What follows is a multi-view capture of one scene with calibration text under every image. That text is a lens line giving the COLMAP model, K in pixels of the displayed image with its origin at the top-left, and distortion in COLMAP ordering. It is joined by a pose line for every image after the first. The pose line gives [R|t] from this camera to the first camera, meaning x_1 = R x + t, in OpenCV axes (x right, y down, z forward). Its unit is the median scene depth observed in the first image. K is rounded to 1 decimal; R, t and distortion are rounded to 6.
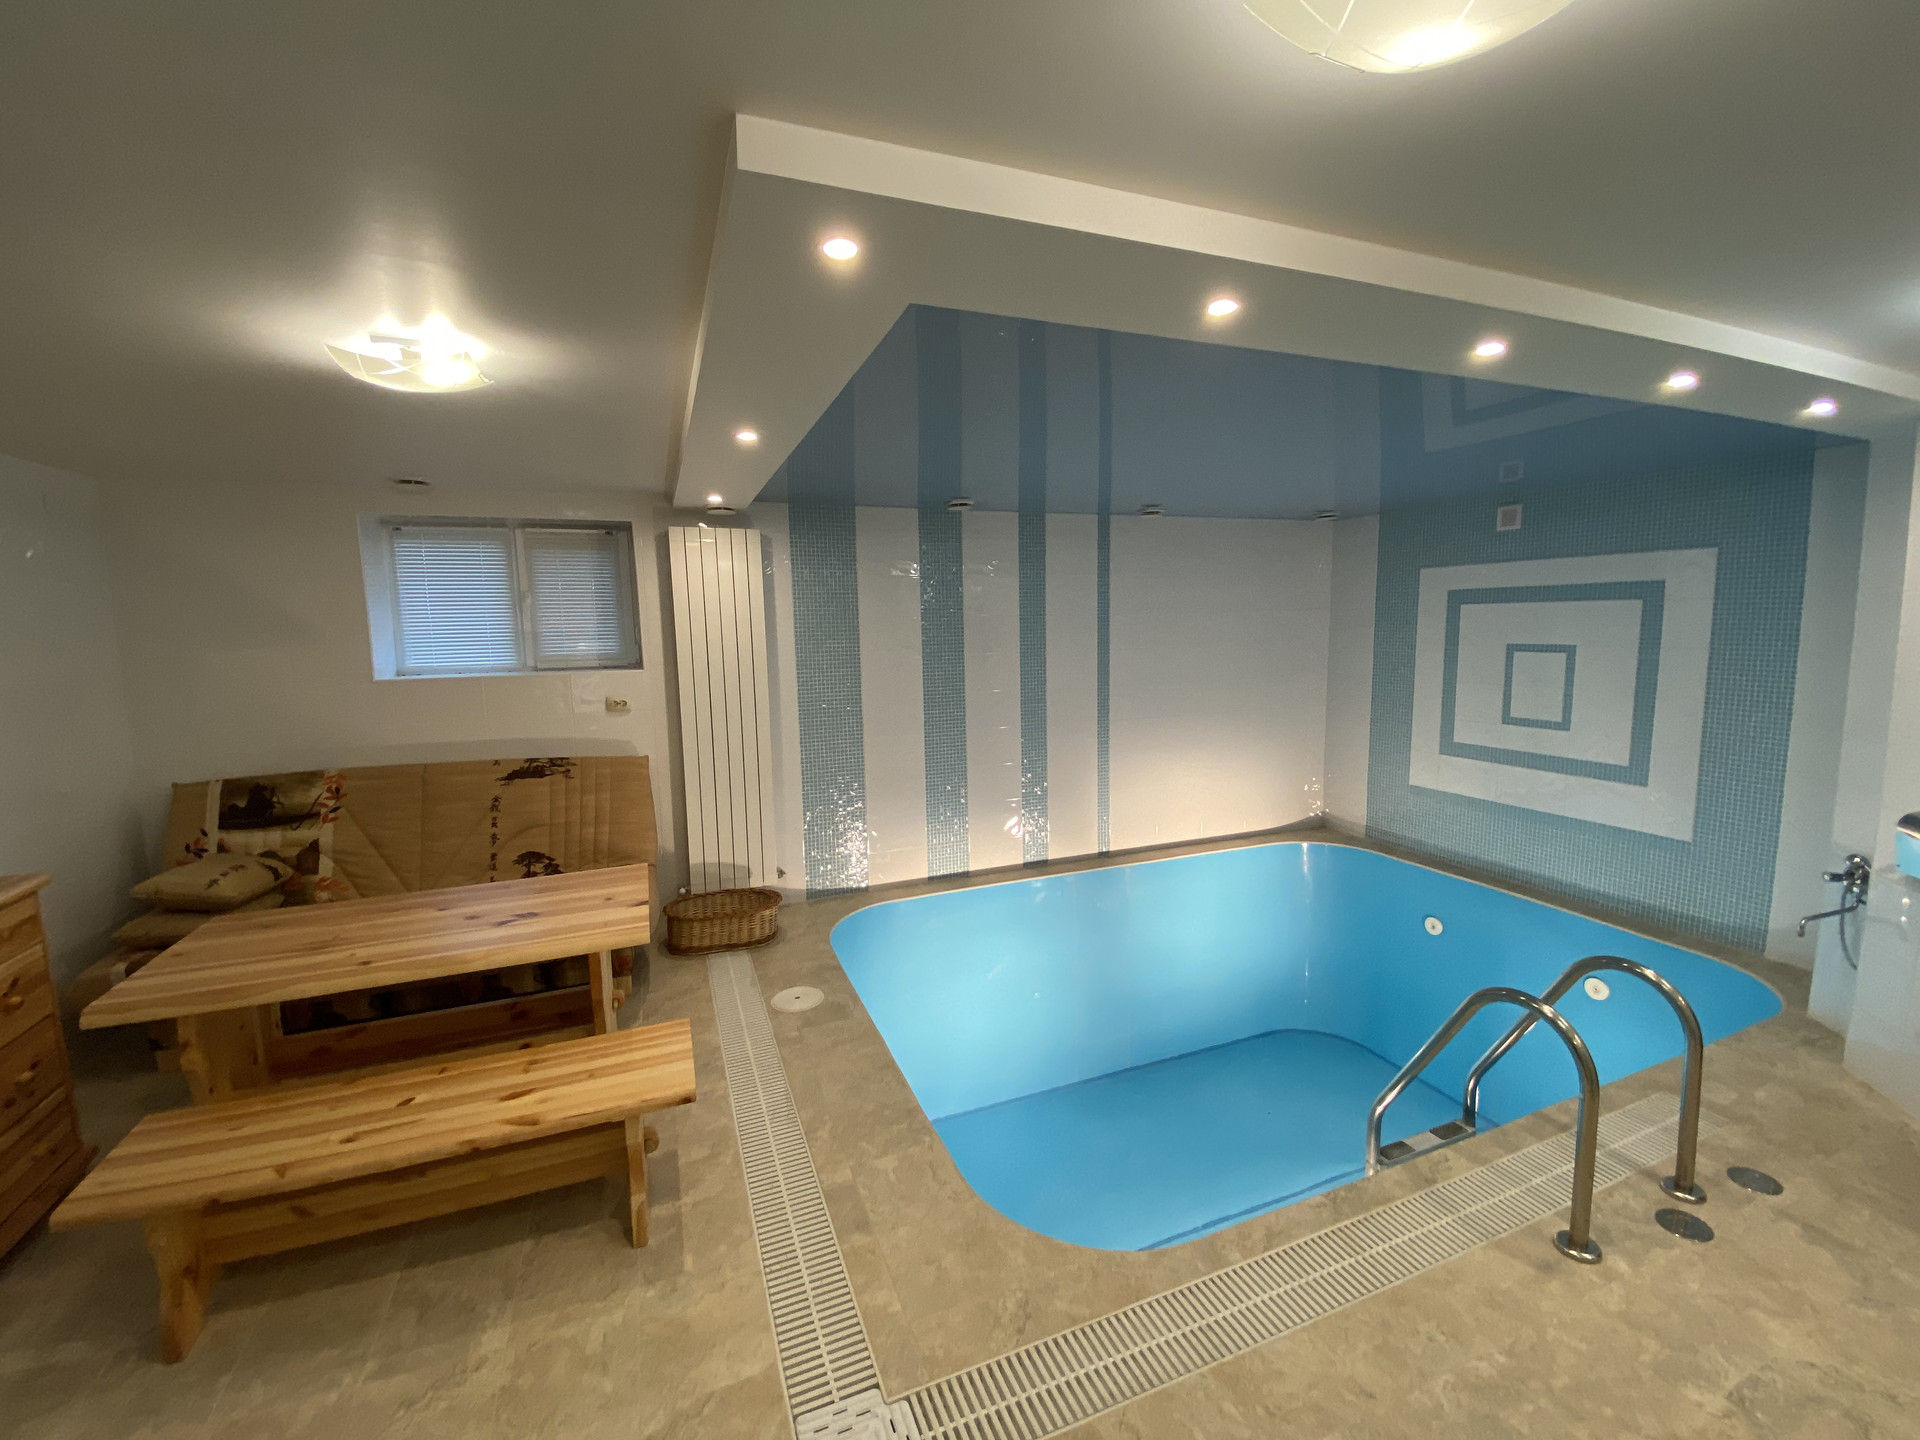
lens RADIAL K [[779.2, 0, 962.0], [0, 779.2, 713.6], [0, 0, 1]] dist [-0.026205, -0.001506]
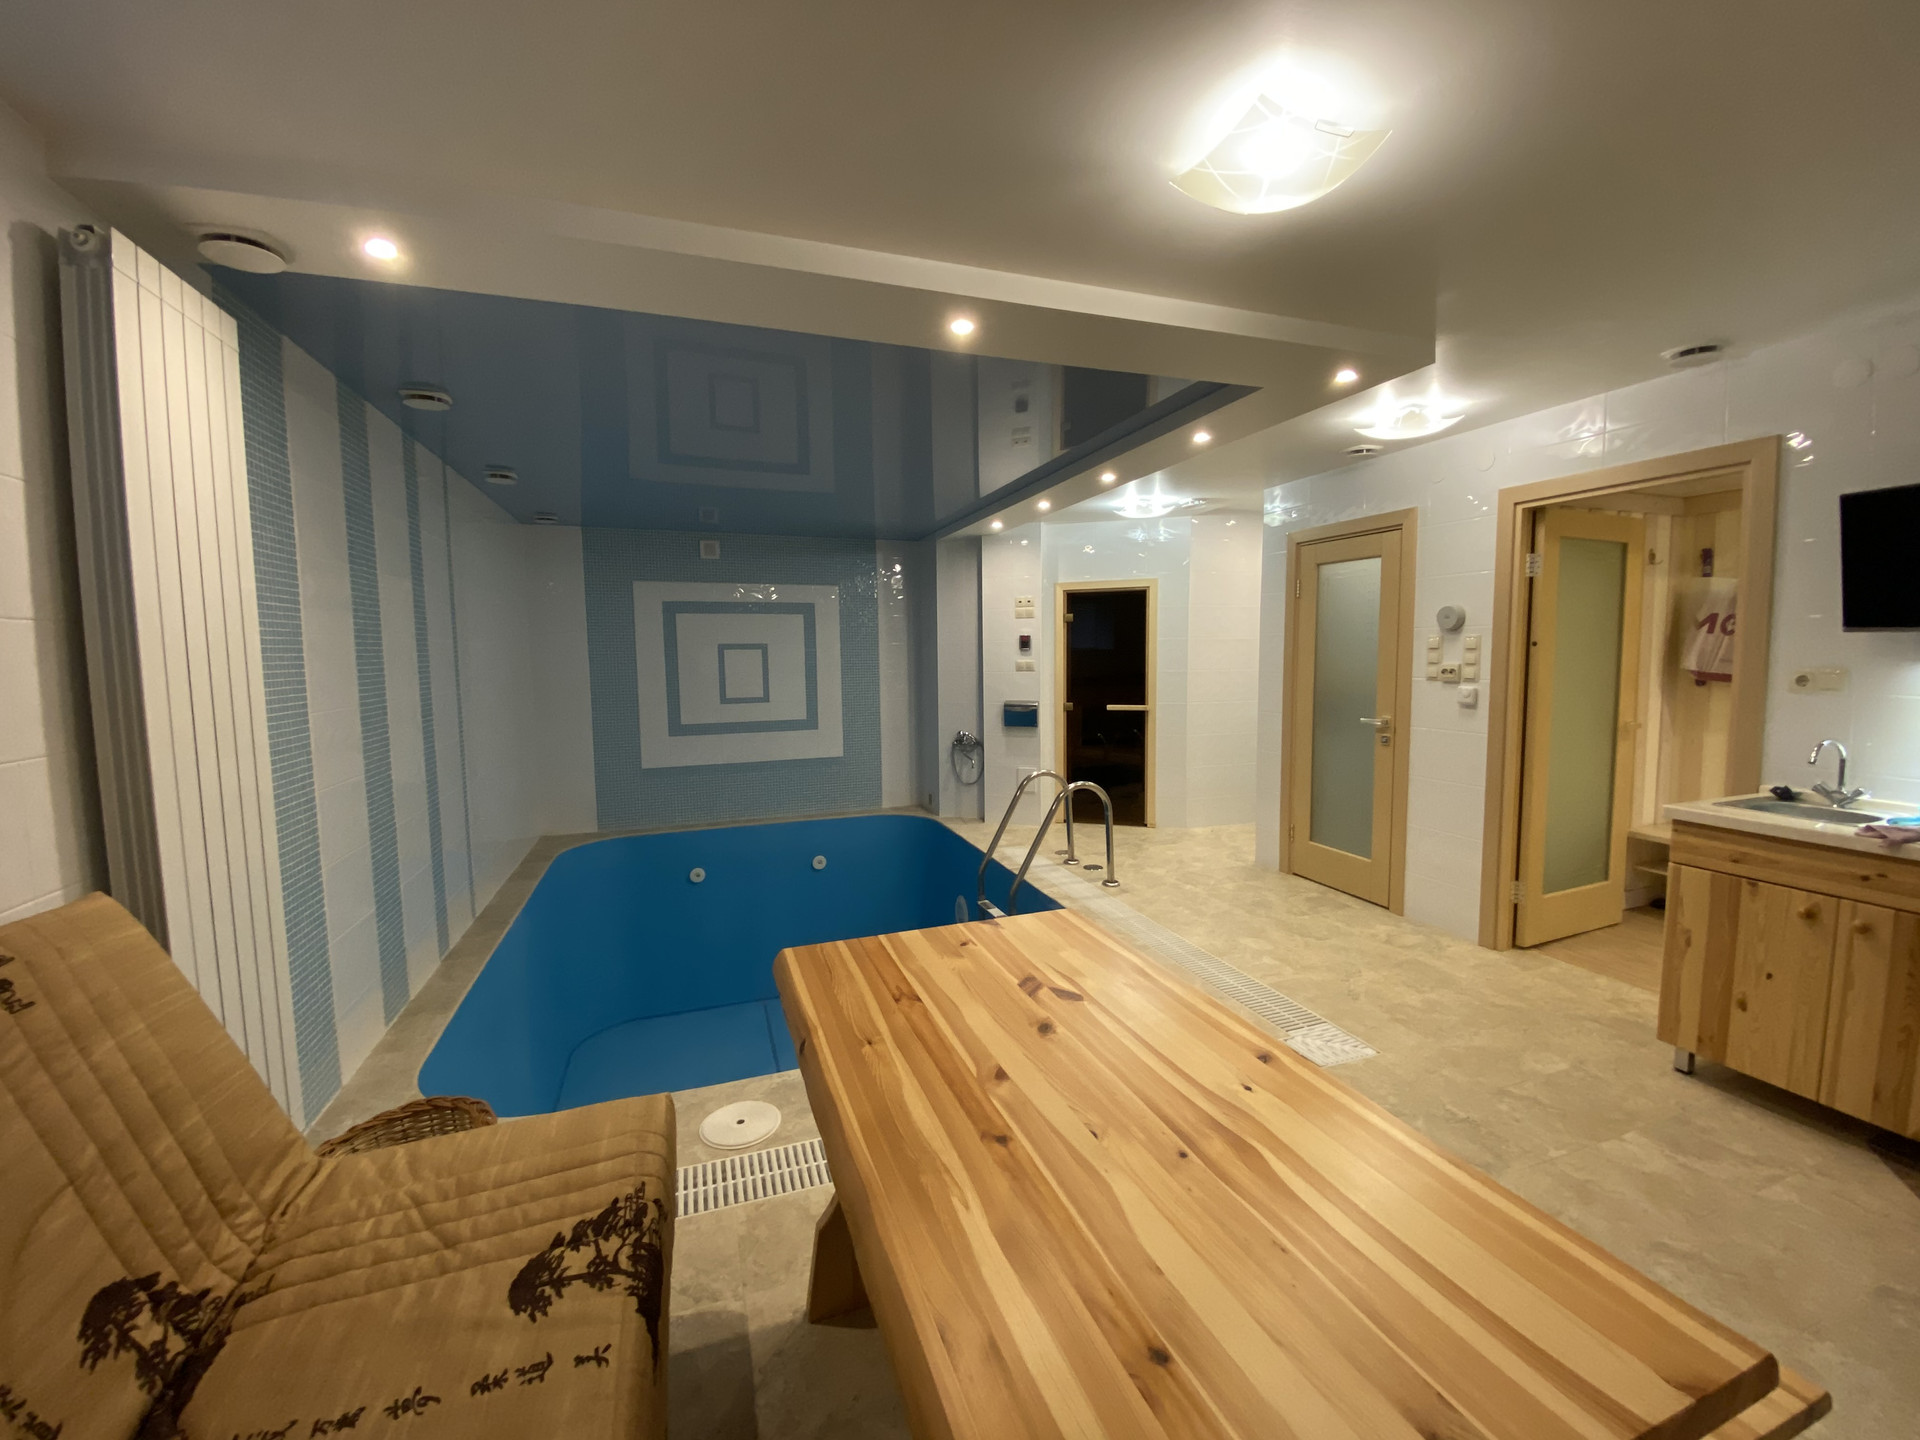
lens RADIAL K [[779.2, 0, 949.8], [0, 779.2, 717.2], [0, 0, 1]] dist [-0.026205, -0.001506]
pose [[0.051190, -0.070576, 0.996192, -0.741285], [0.123609, 0.990278, 0.063805, -0.001197], [-0.991010, 0.119872, 0.059416, 0.630788]]
